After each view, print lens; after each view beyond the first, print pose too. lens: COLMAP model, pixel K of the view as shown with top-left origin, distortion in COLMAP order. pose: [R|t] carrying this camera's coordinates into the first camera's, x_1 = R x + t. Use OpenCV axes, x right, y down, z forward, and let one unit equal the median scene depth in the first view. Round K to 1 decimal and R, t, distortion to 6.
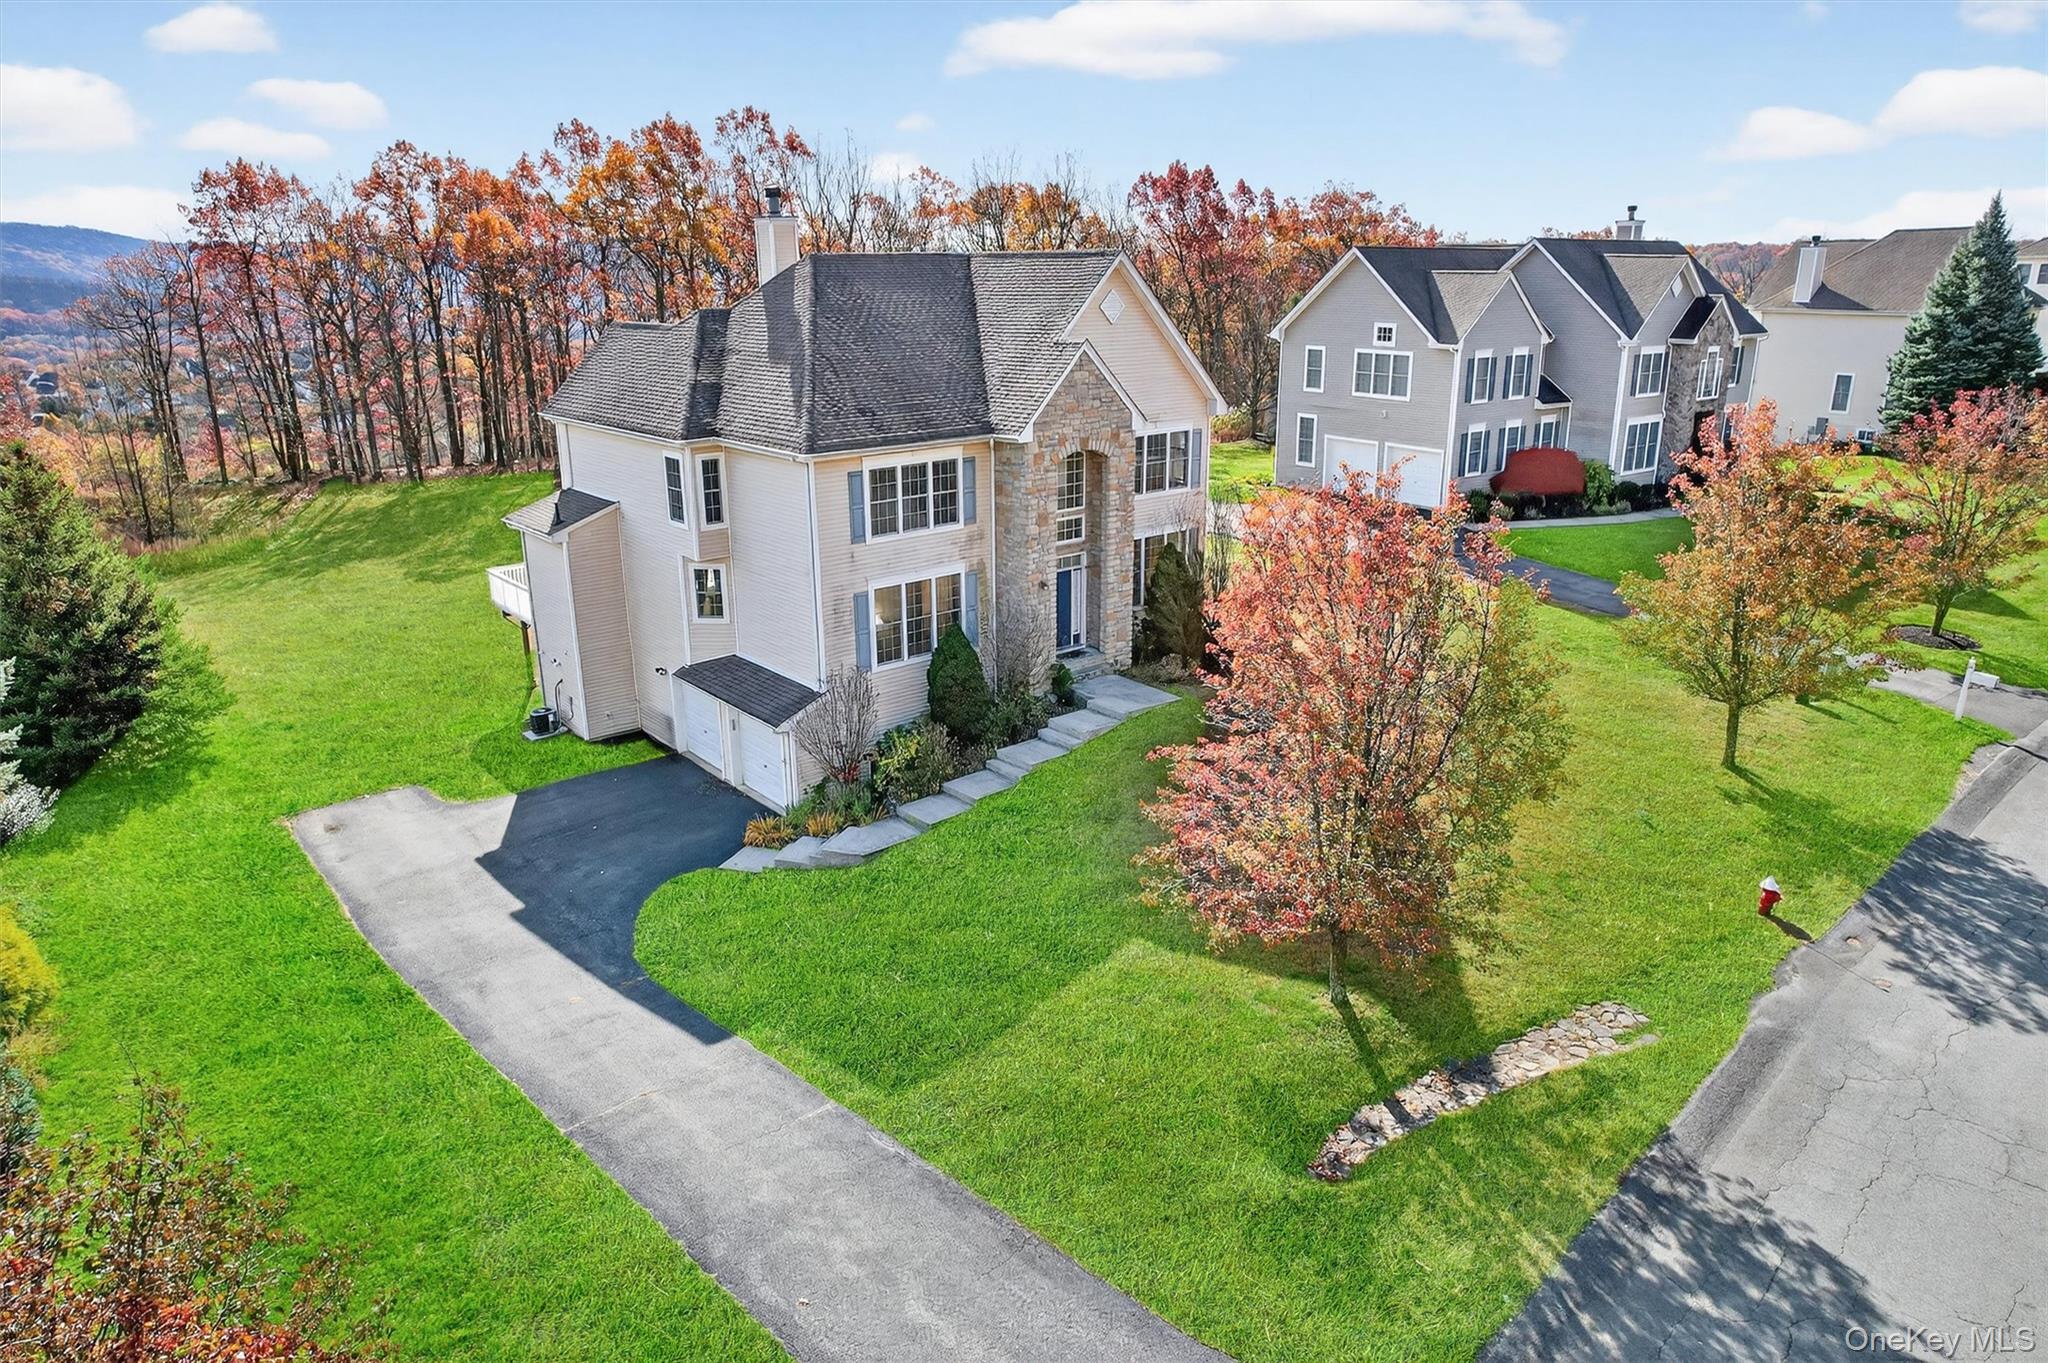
lens RADIAL K [[1272.4, 0, 1024.0], [0, 1272.4, 681.5], [0, 0, 1]] dist [-0.069926, 0.058449]
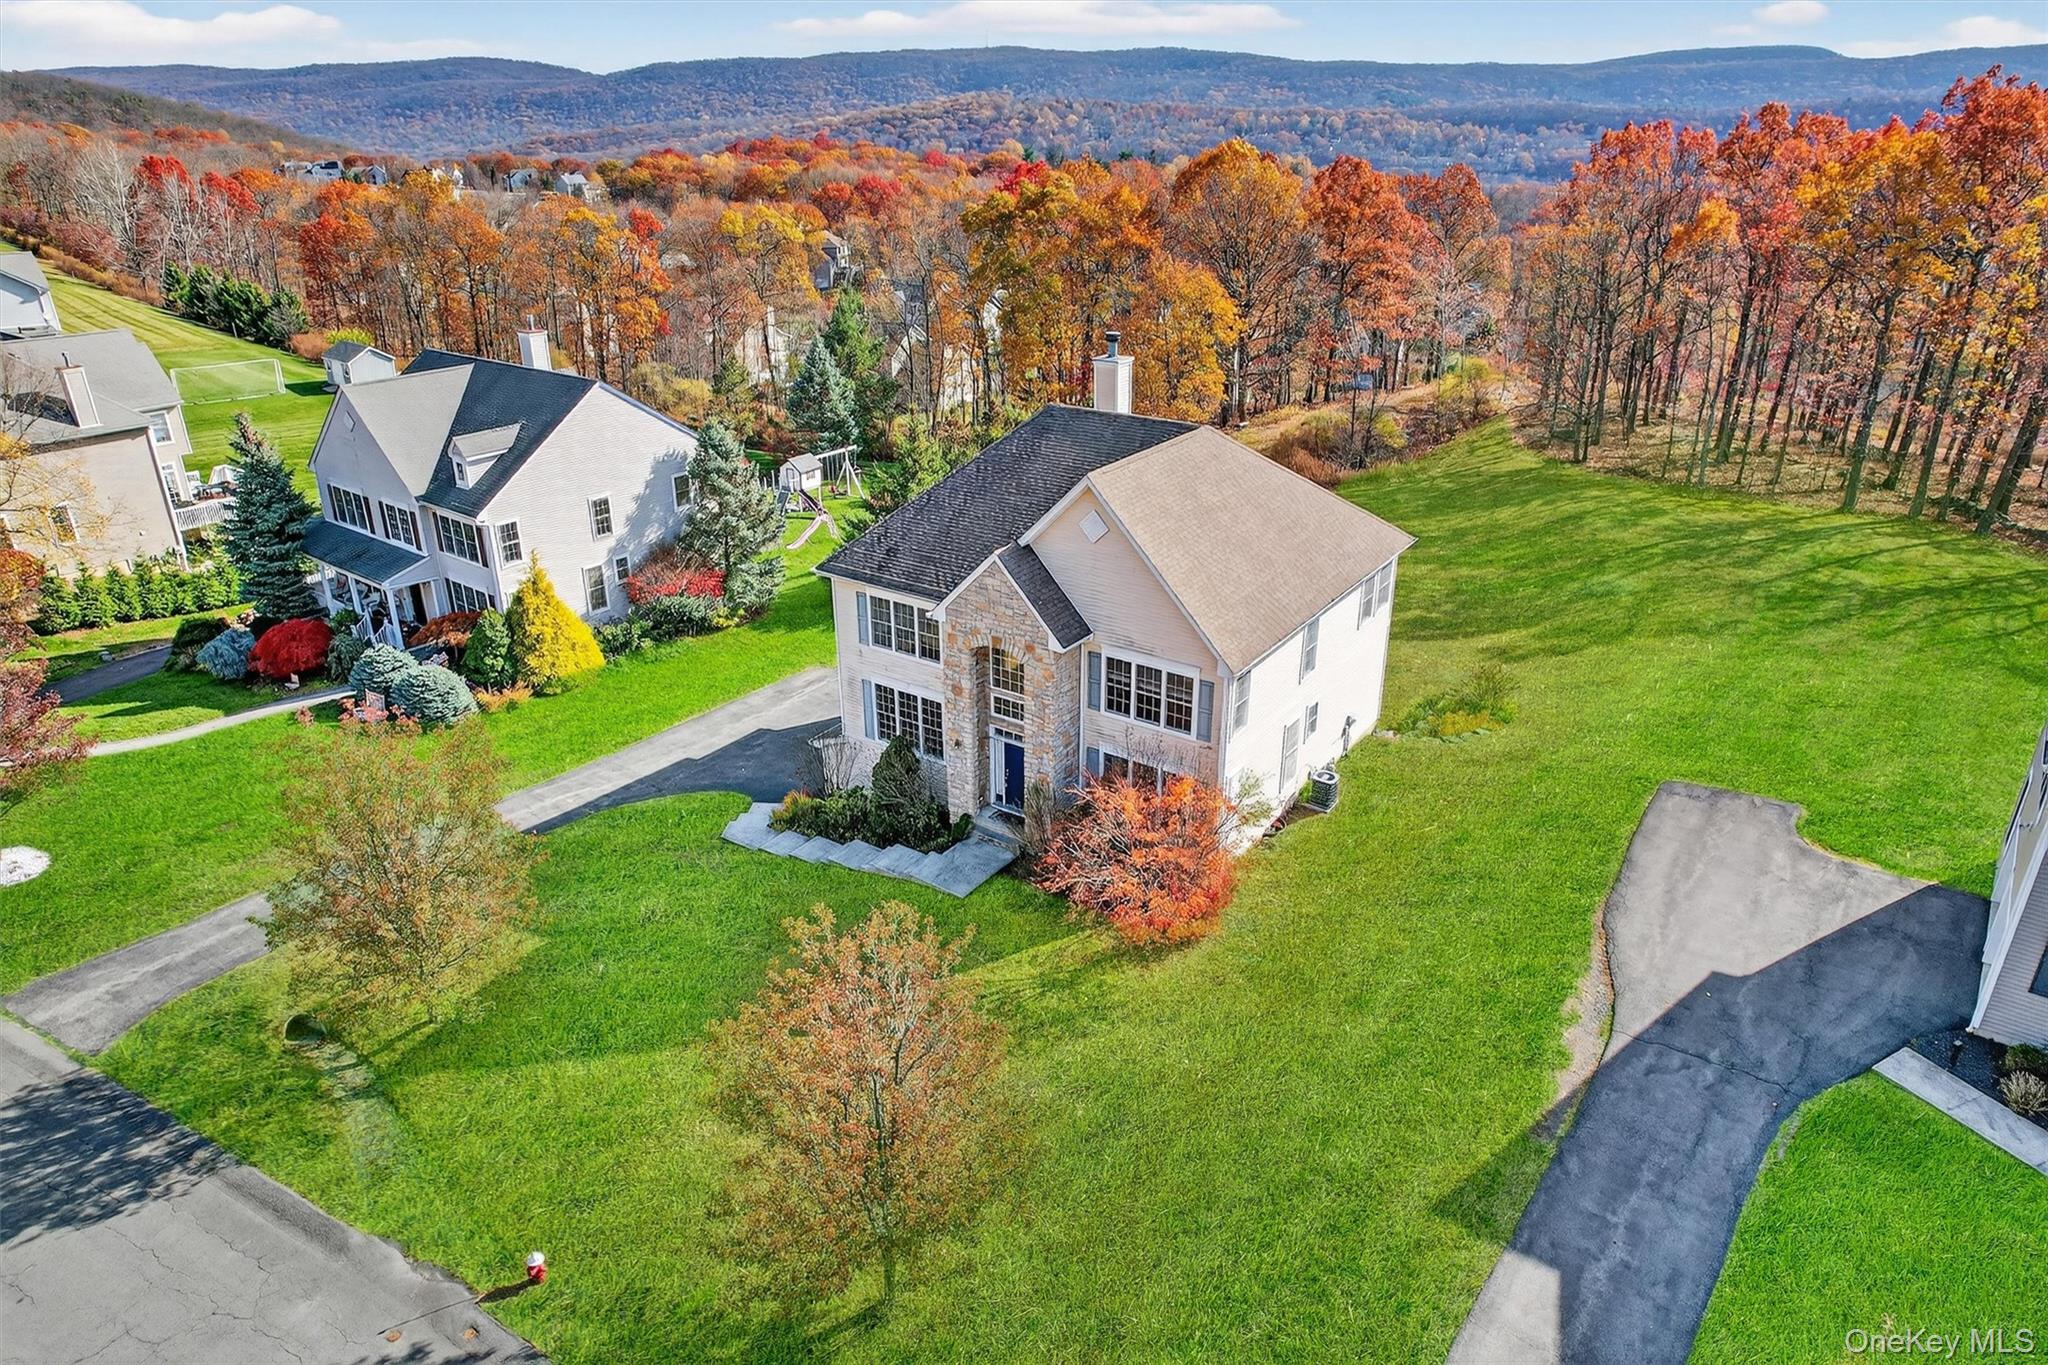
lens RADIAL K [[1272.4, 0, 1024.0], [0, 1272.4, 682.5], [0, 0, 1]] dist [-0.069926, 0.058449]
pose [[0.258251, 0.393800, -0.882172, 1.537850], [-0.289802, 0.902673, 0.318114, -0.767677], [0.921586, 0.173502, 0.347240, 1.019217]]
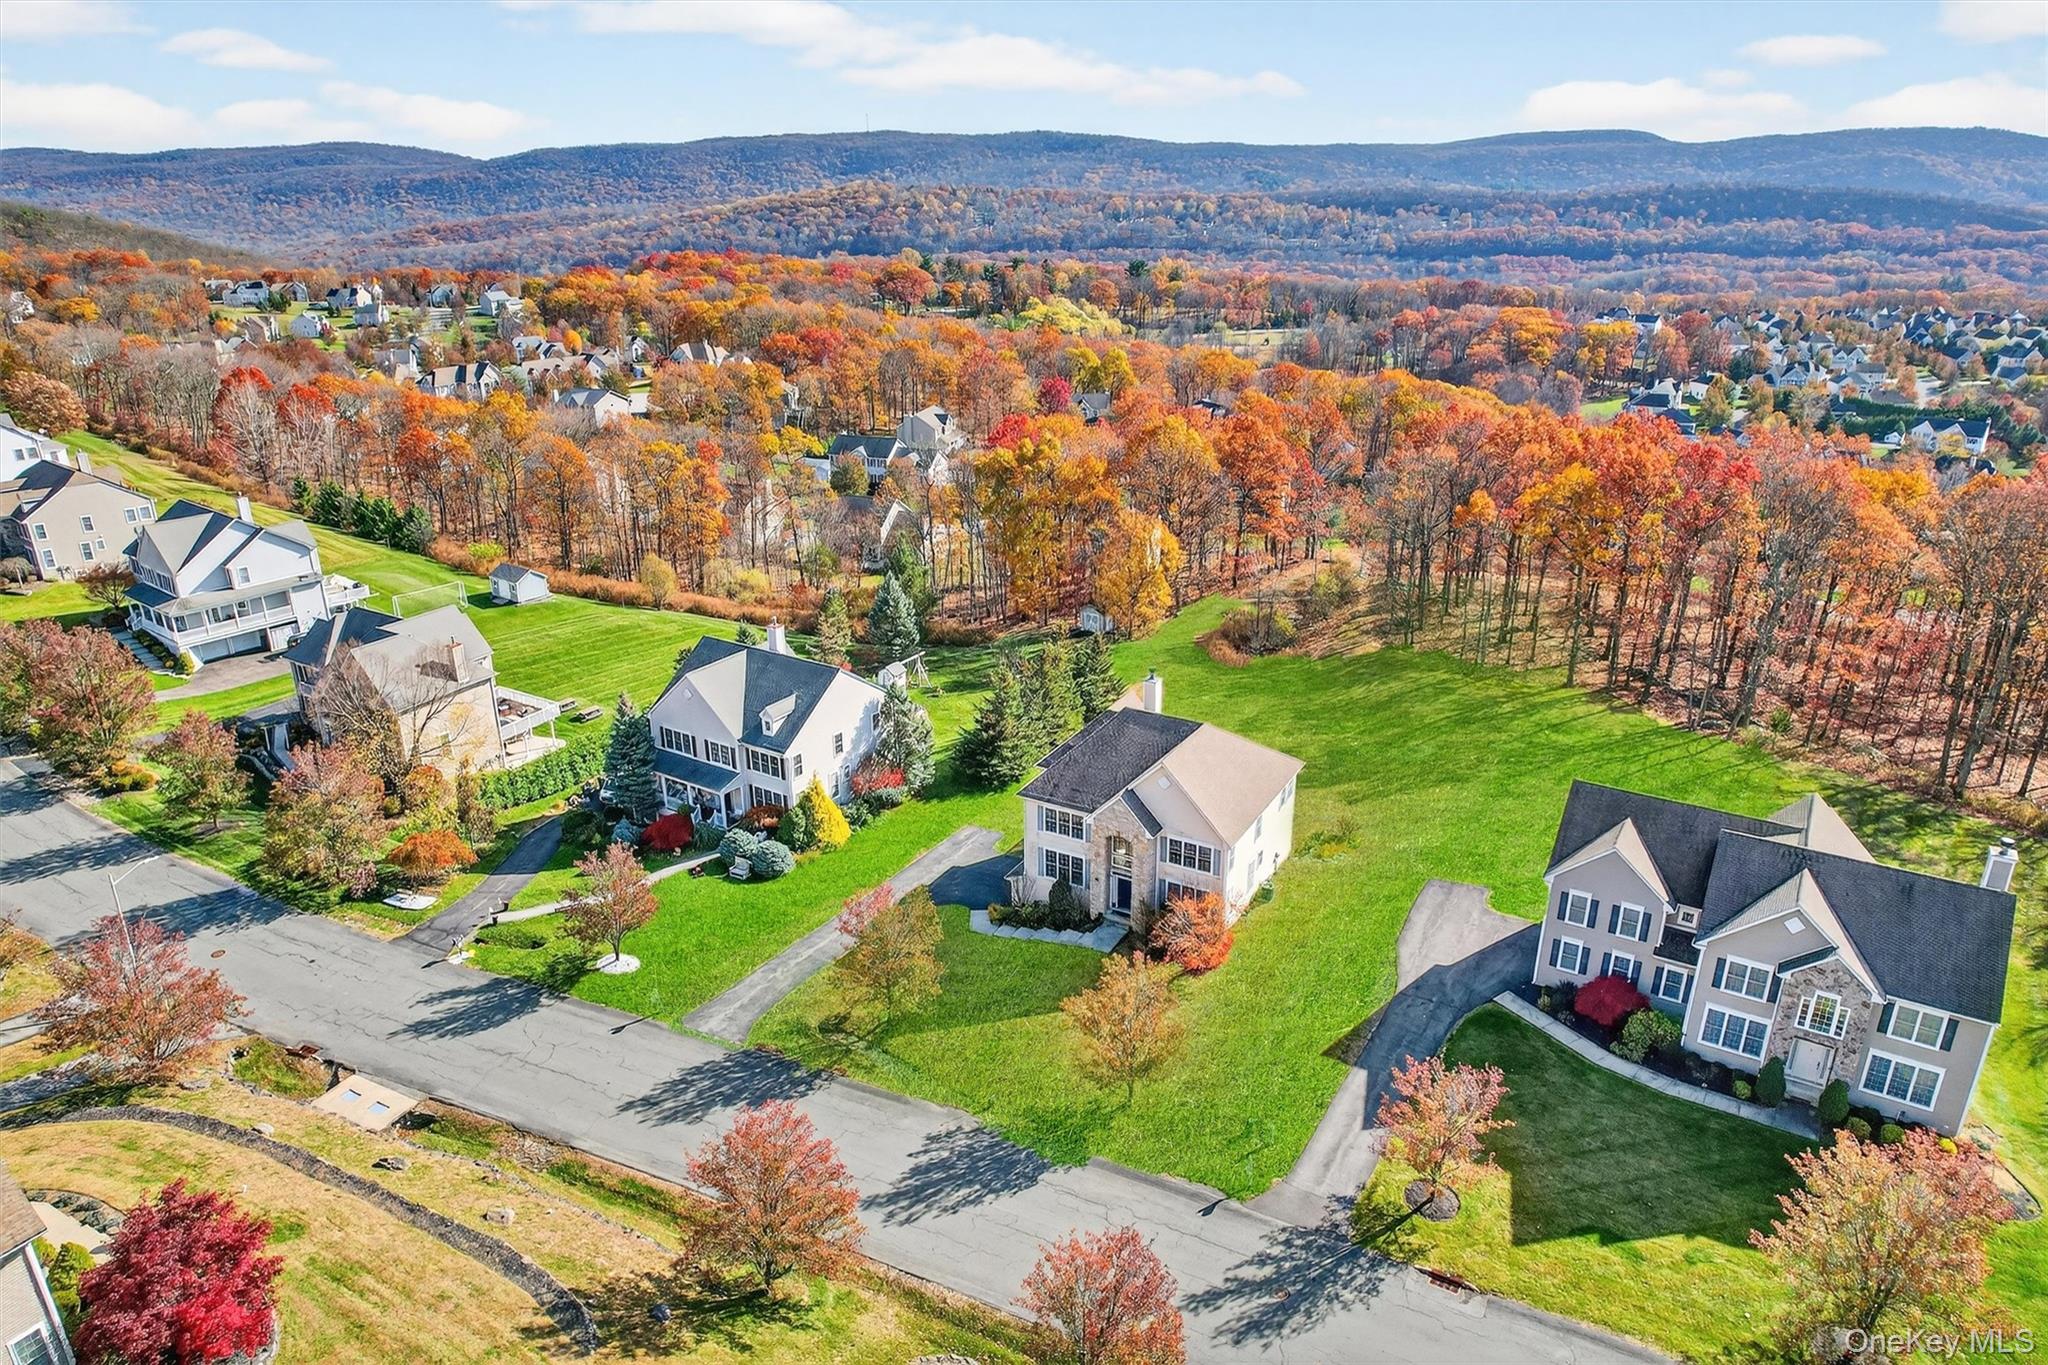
lens RADIAL K [[1272.4, 0, 1024.0], [0, 1272.4, 682.5], [0, 0, 1]] dist [-0.069926, 0.058449]
pose [[0.342560, 0.336306, -0.877241, 2.953163], [-0.278756, 0.928071, 0.246939, -1.480904], [0.897189, 0.159945, 0.411667, -0.224461]]
